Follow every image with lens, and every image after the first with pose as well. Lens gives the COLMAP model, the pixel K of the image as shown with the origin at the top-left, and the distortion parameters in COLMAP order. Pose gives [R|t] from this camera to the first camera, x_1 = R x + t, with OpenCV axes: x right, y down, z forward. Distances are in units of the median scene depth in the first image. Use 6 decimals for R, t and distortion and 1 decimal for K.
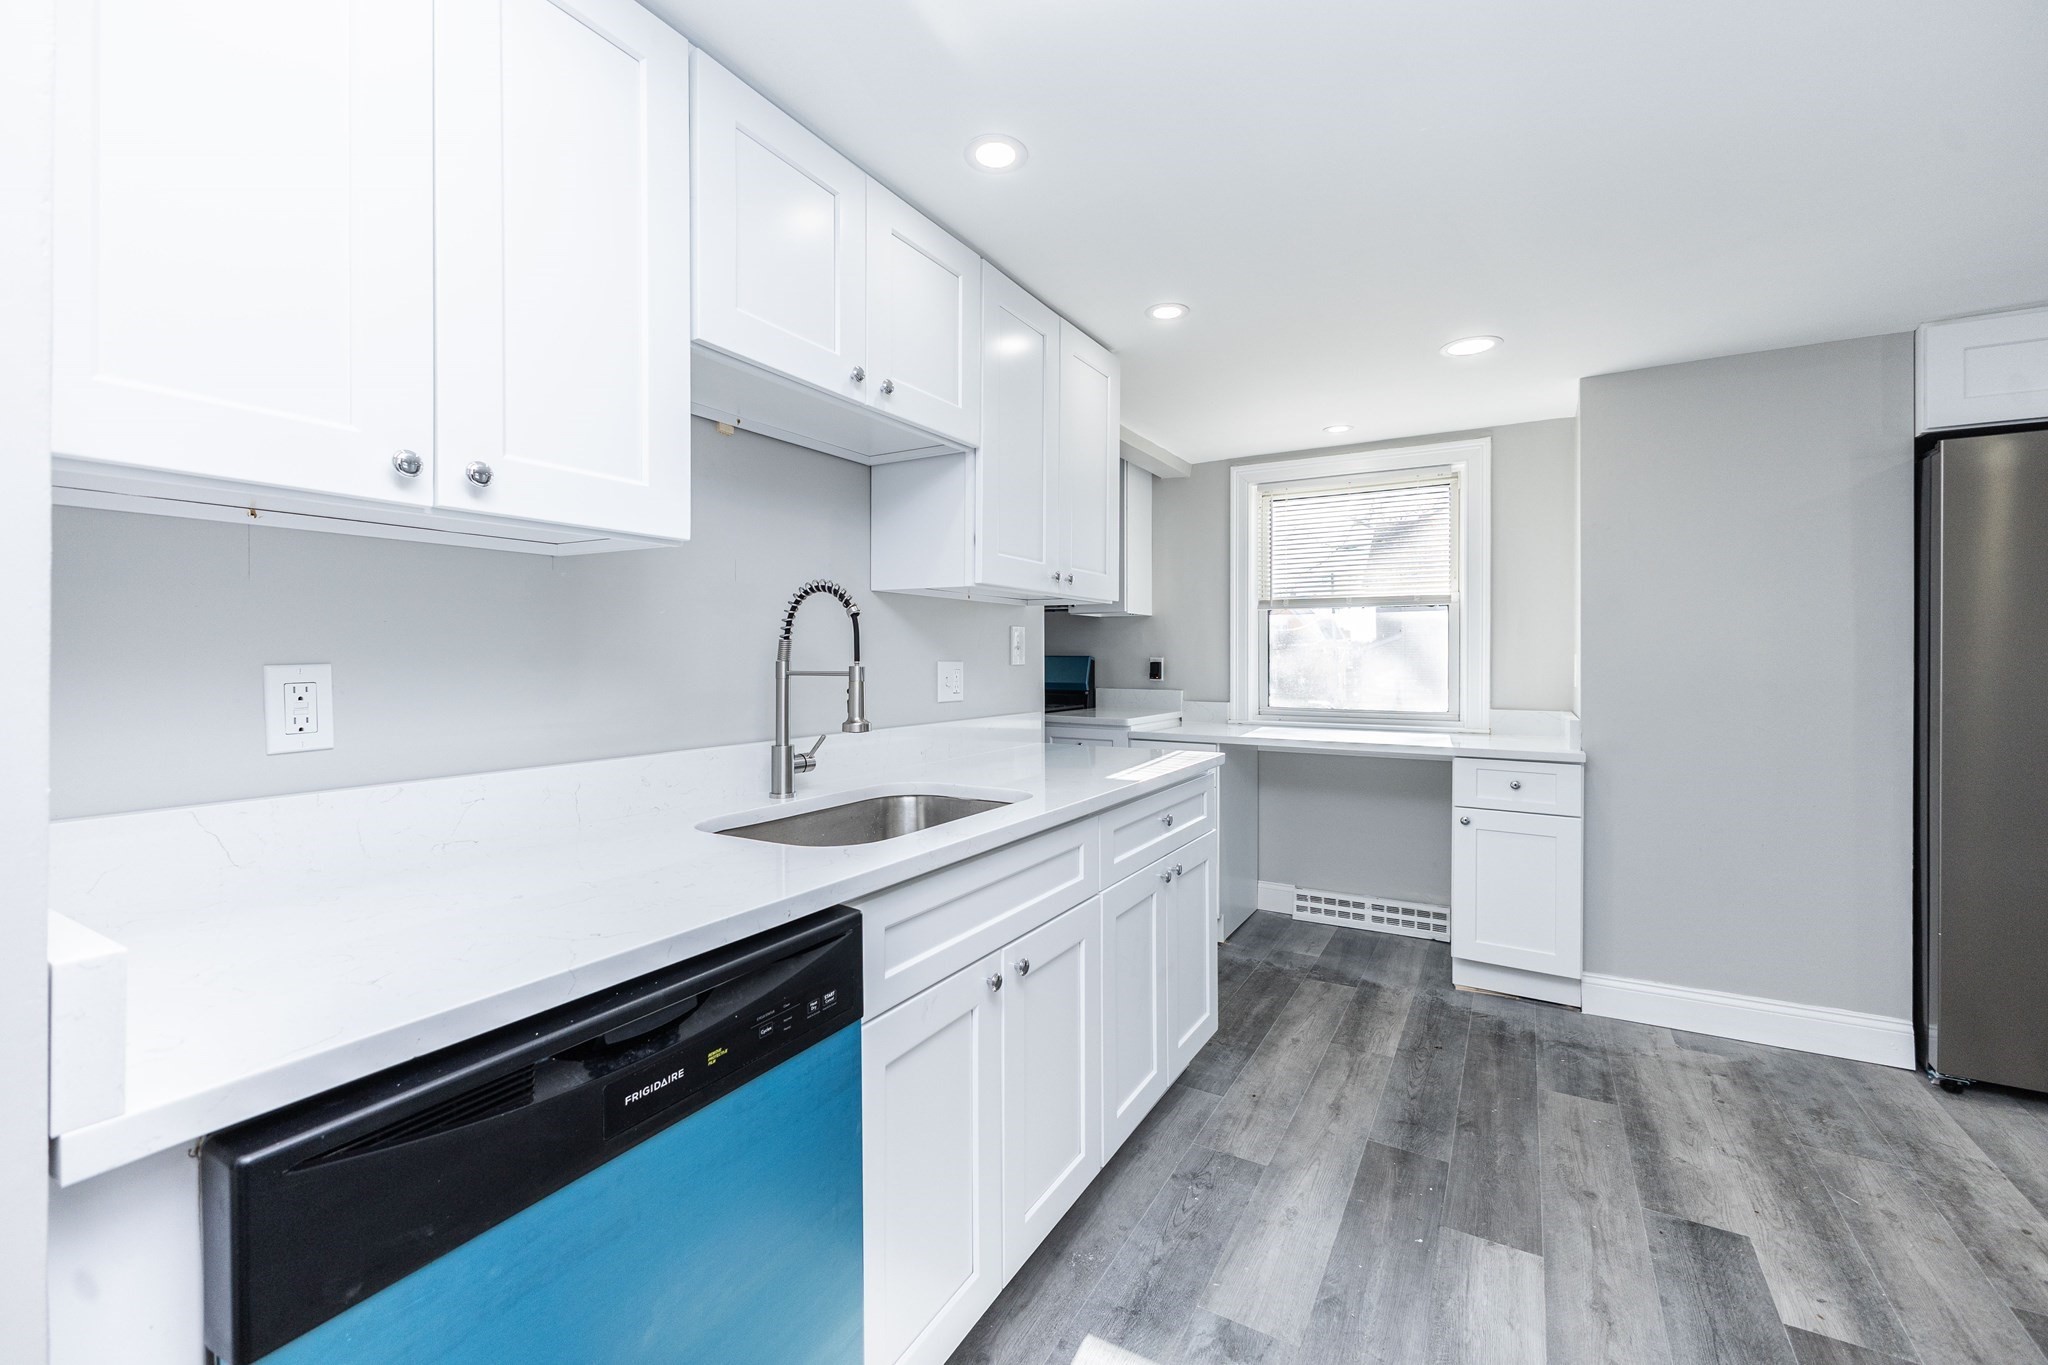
lens RADIAL K [[848.6, 0, 1000.2], [0, 848.6, 659.6], [0, 0, 1]] dist [0.016621, -0.005486]
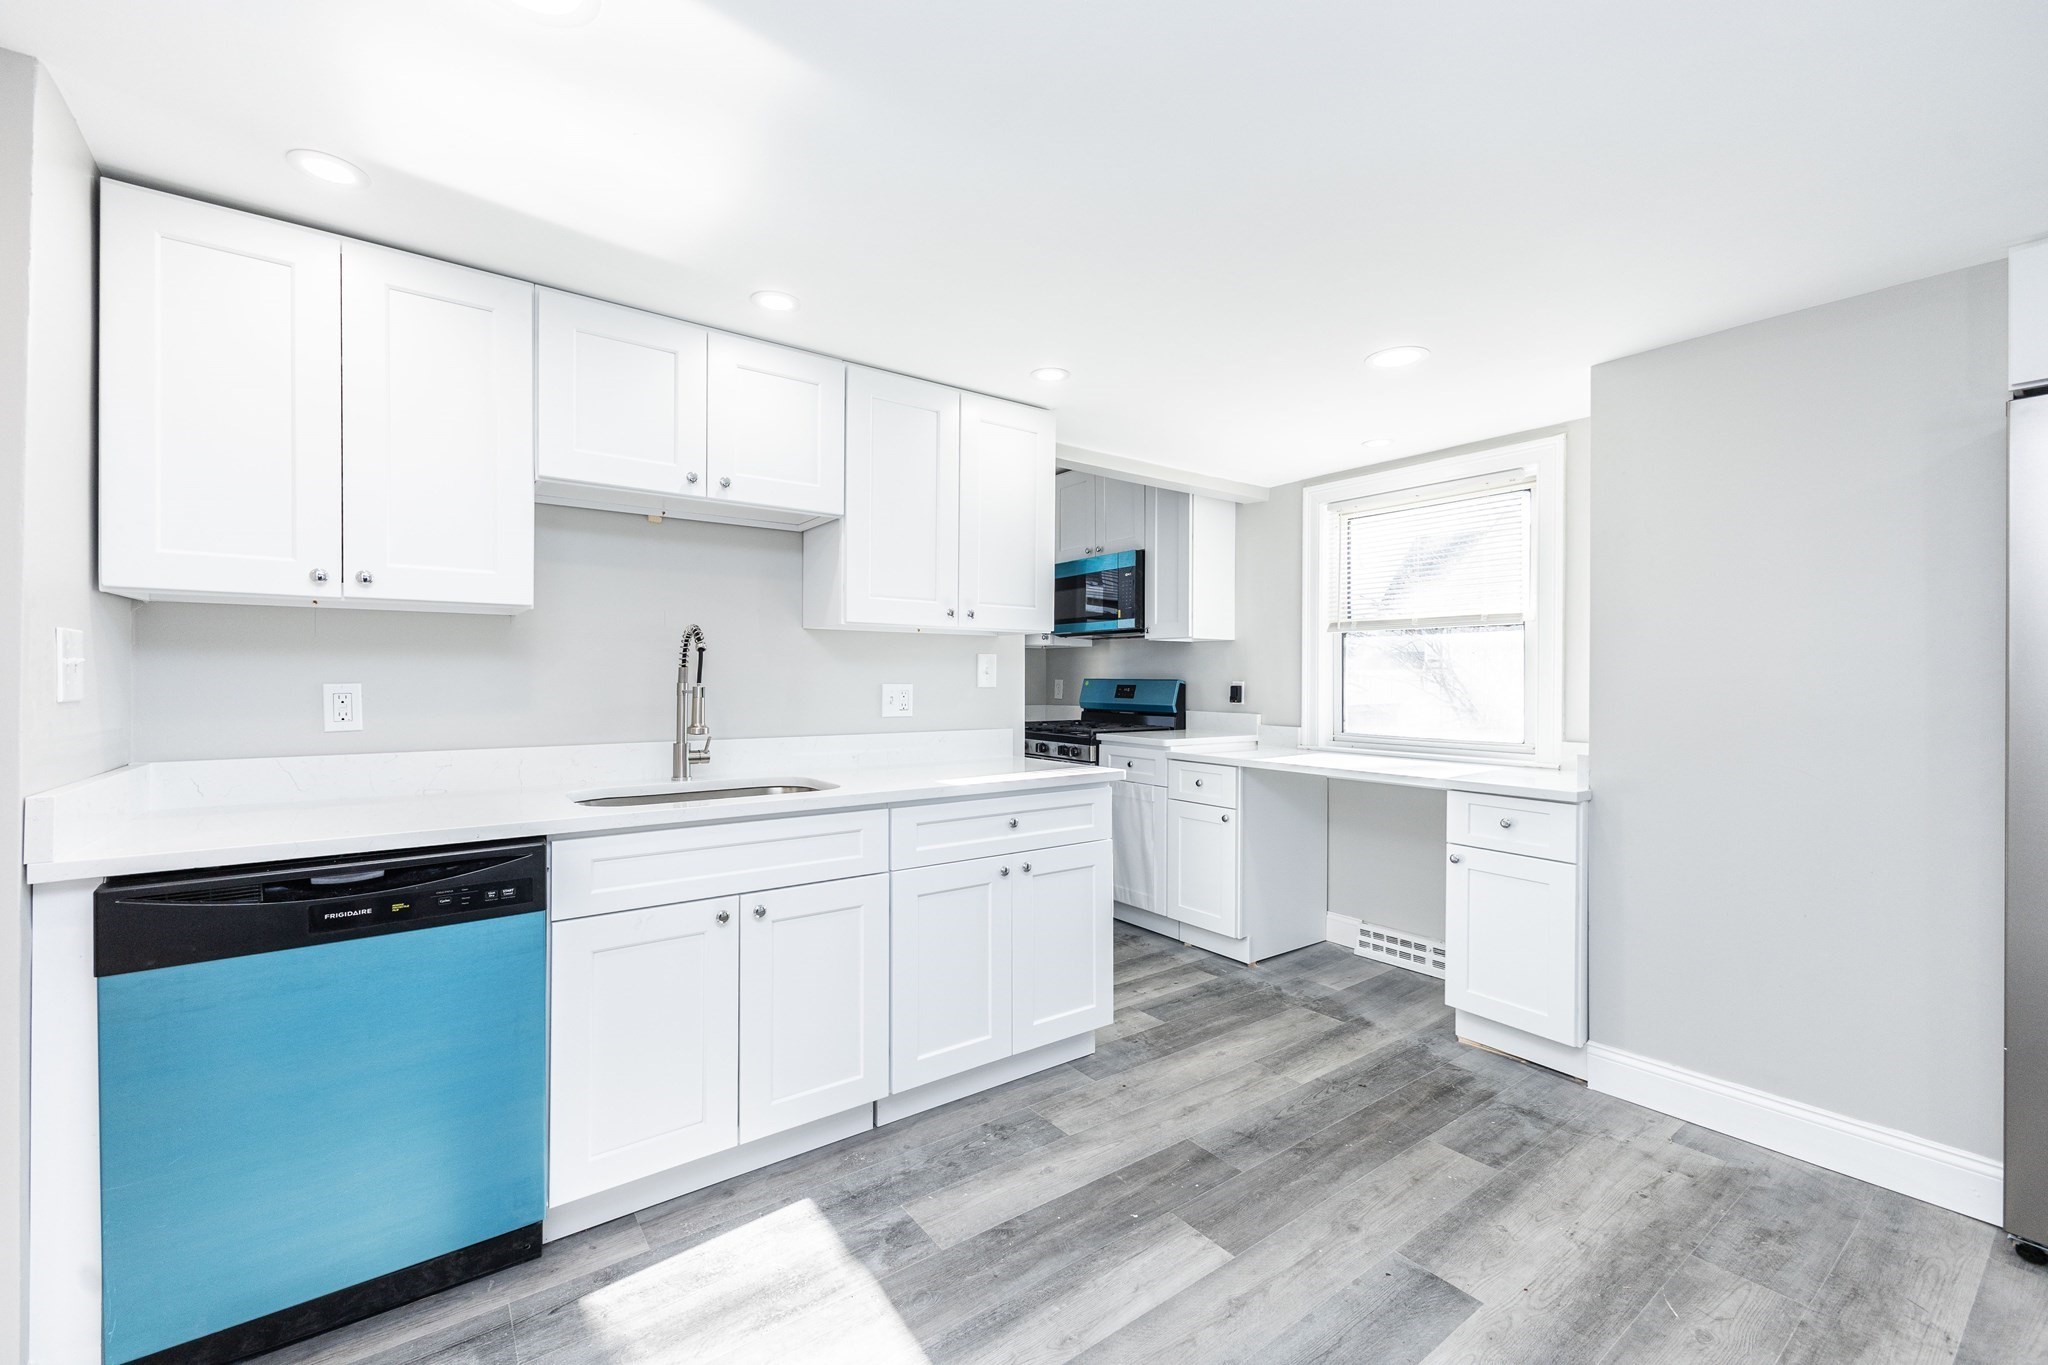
lens RADIAL K [[832.0, 0, 1004.2], [0, 832.0, 679.6], [0, 0, 1]] dist [0.017385, -0.005258]
pose [[0.919596, 0.004053, -0.392844, 0.487747], [-0.004960, 0.999987, -0.001296, -0.002604], [0.392834, 0.003140, 0.919604, -0.033156]]
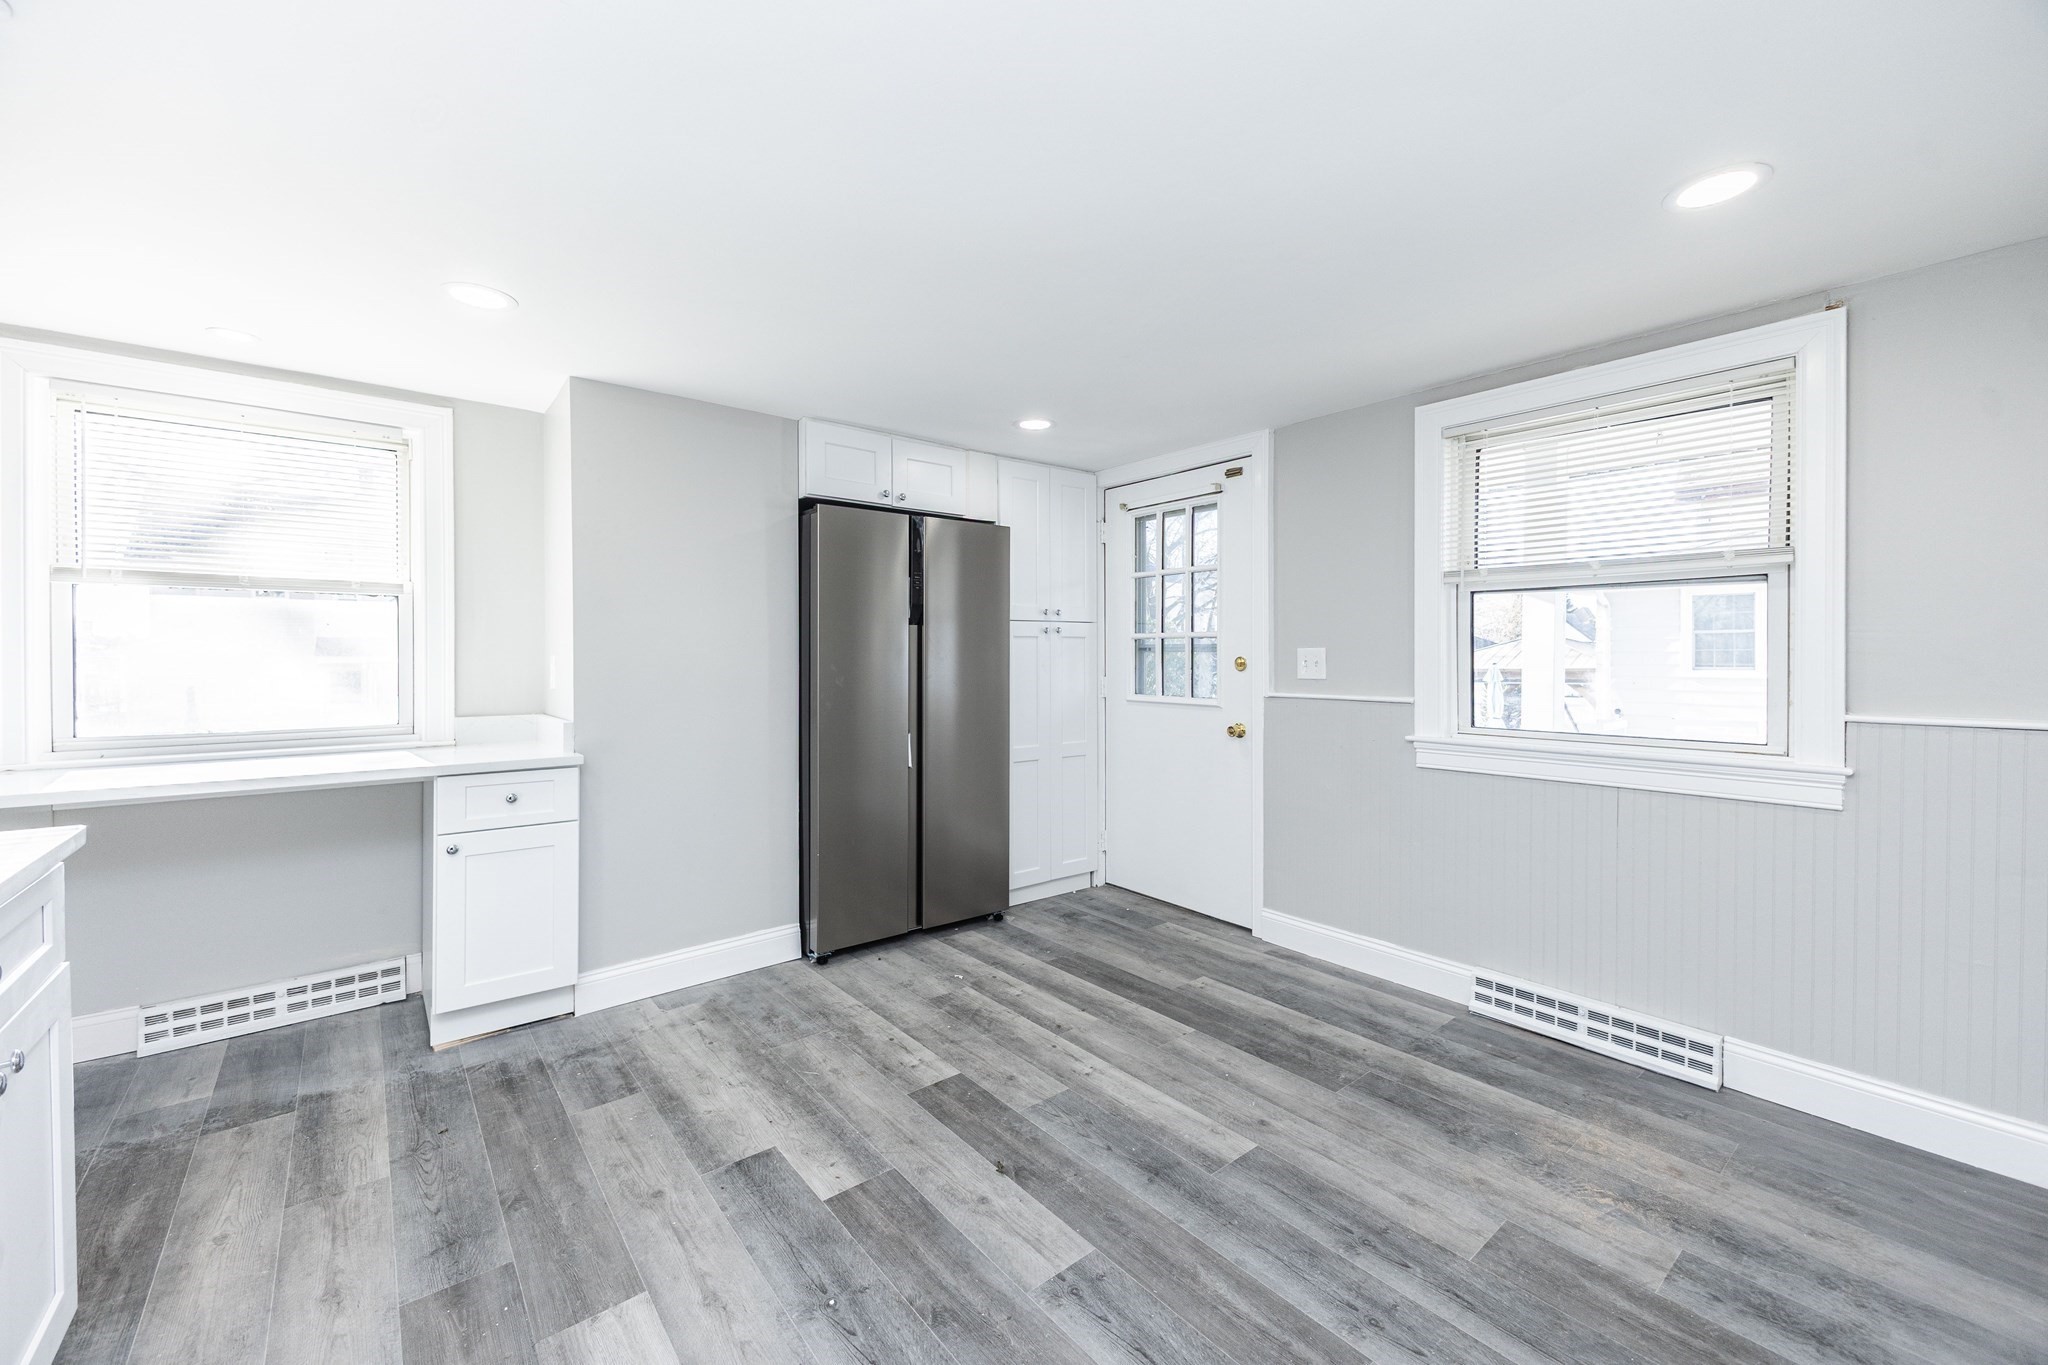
lens RADIAL K [[825.9, 0, 1051.8], [0, 825.9, 662.0], [0, 0, 1]] dist [0.017284, -0.005484]
pose [[0.315486, -0.005610, 0.948914, -0.062068], [0.003251, 0.999983, 0.004831, -0.001656], [-0.948925, 0.001561, 0.315499, 0.177611]]
